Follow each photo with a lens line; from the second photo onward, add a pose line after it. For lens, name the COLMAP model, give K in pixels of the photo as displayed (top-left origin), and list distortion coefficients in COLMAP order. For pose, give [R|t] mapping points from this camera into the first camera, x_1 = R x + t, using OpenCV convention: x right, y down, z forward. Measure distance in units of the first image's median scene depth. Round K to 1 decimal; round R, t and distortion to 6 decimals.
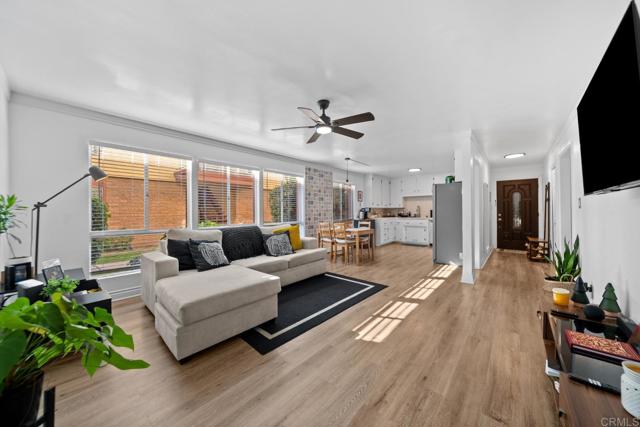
lens RADIAL K [[222.0, 0, 323.5], [0, 222.0, 213.3], [0, 0, 1]] dist [-0.000238, 0.000000]
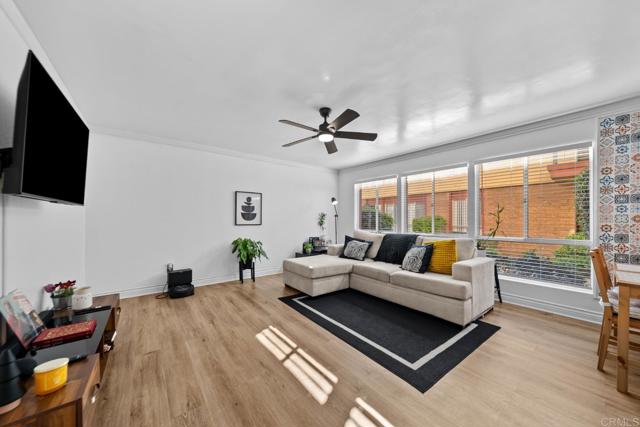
lens RADIAL K [[227.2, 0, 325.9], [0, 227.2, 216.8], [0, 0, 1]] dist [0.000454, 0.000130]
pose [[-0.180803, -0.002789, -0.983515, 0.463642], [-0.012167, 0.999926, -0.000599, -0.007378], [0.983444, 0.011858, -0.180823, 0.540882]]
